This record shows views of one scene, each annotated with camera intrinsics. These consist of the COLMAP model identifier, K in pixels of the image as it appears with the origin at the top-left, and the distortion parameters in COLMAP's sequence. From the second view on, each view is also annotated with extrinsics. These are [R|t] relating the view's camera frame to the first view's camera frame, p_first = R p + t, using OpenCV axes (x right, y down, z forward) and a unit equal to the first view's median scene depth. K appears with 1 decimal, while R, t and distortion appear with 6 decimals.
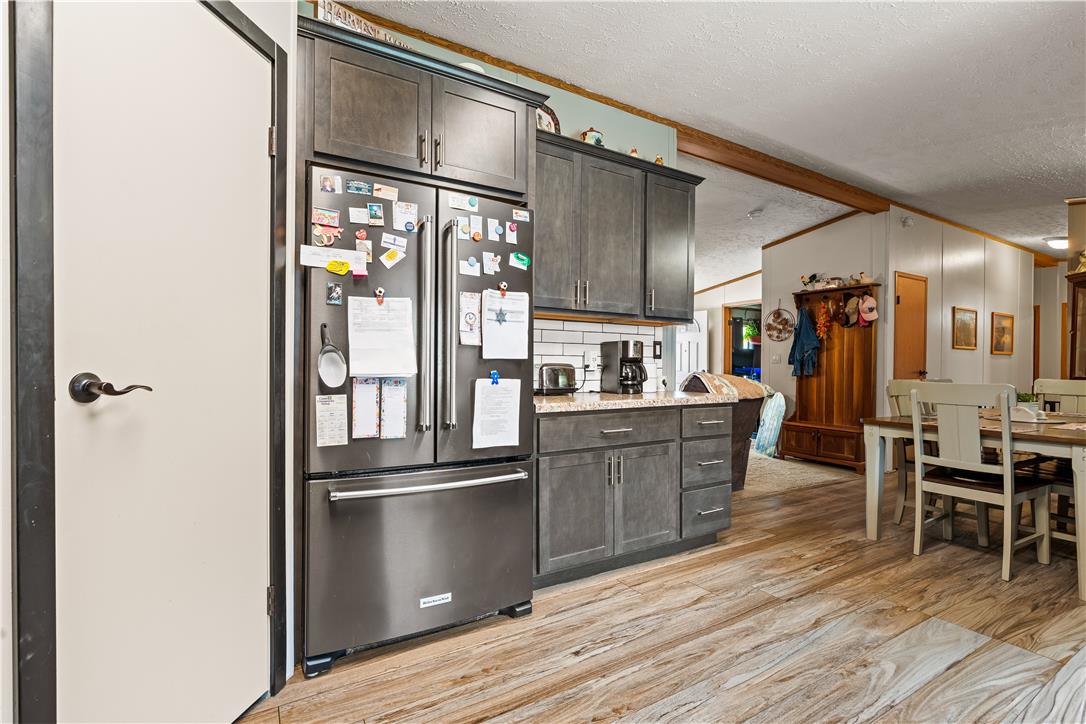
lens RADIAL K [[496.9, 0, 537.7], [0, 496.9, 367.8], [0, 0, 1]] dist [-0.007743, 0.003338]
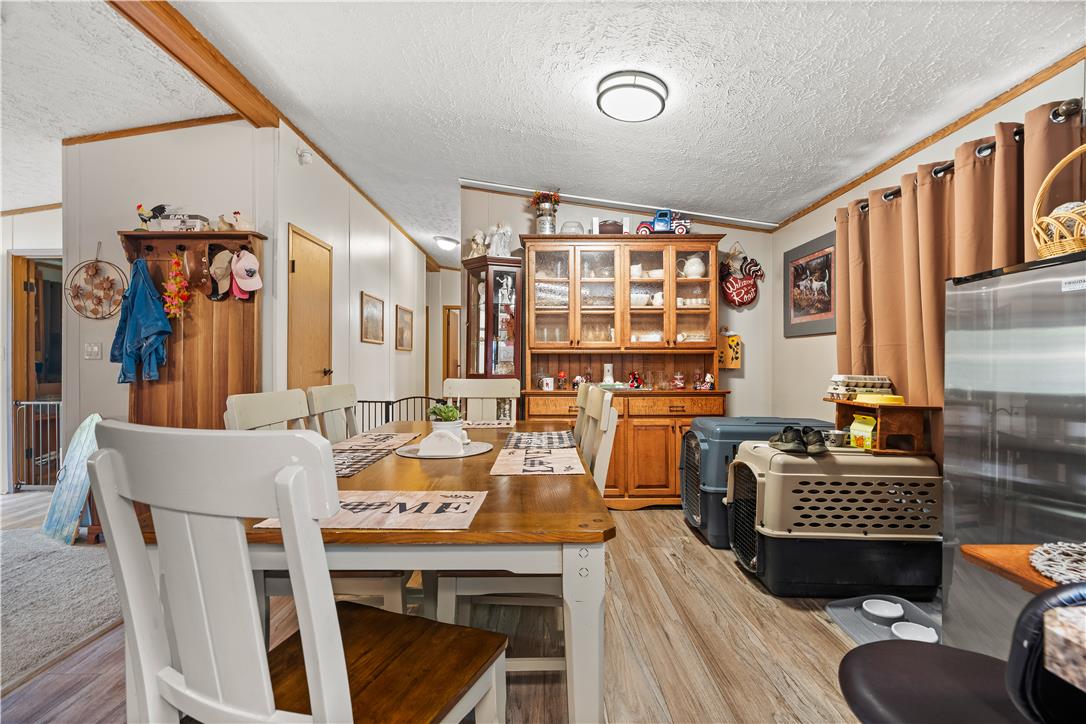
lens RADIAL K [[496.9, 0, 546.5], [0, 496.9, 359.9], [0, 0, 1]] dist [-0.007743, 0.003338]
pose [[0.502248, -0.002292, 0.864721, 0.456305], [0.011232, 0.999929, -0.003873, -0.002370], [-0.864651, 0.011657, 0.502238, 0.520971]]
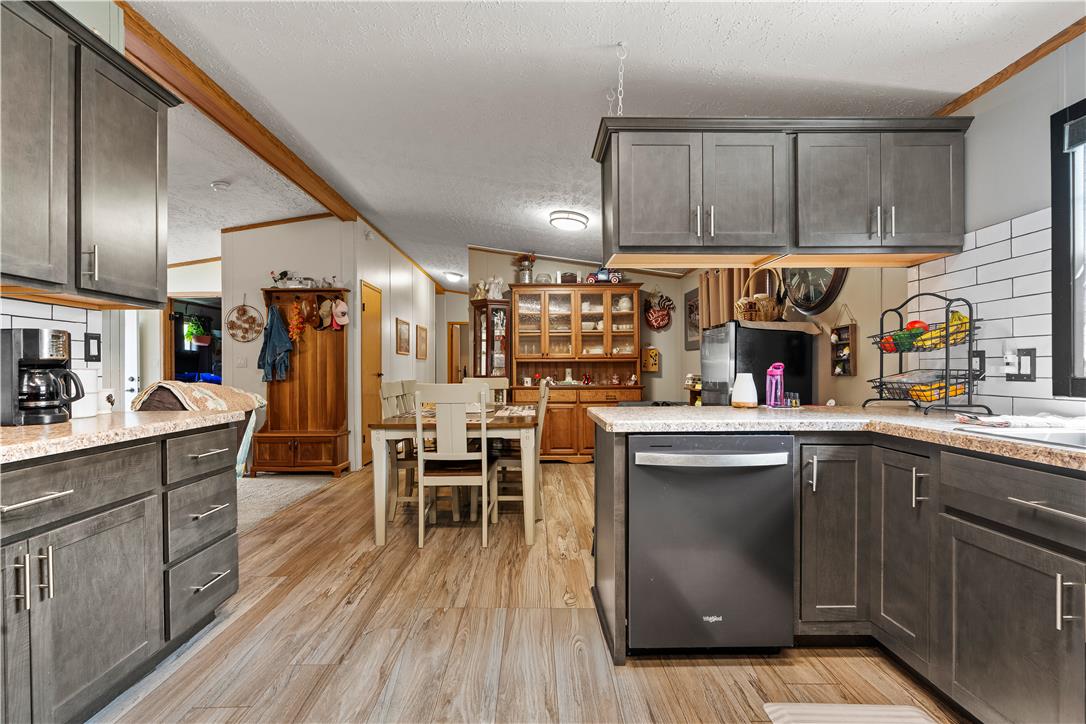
lens RADIAL K [[496.9, 0, 540.7], [0, 496.9, 369.0], [0, 0, 1]] dist [-0.007743, 0.003338]
pose [[0.499996, -0.011180, 0.865956, -0.014610], [0.015884, 0.999867, 0.003737, -0.002213], [-0.865882, 0.011887, 0.500107, 0.197438]]
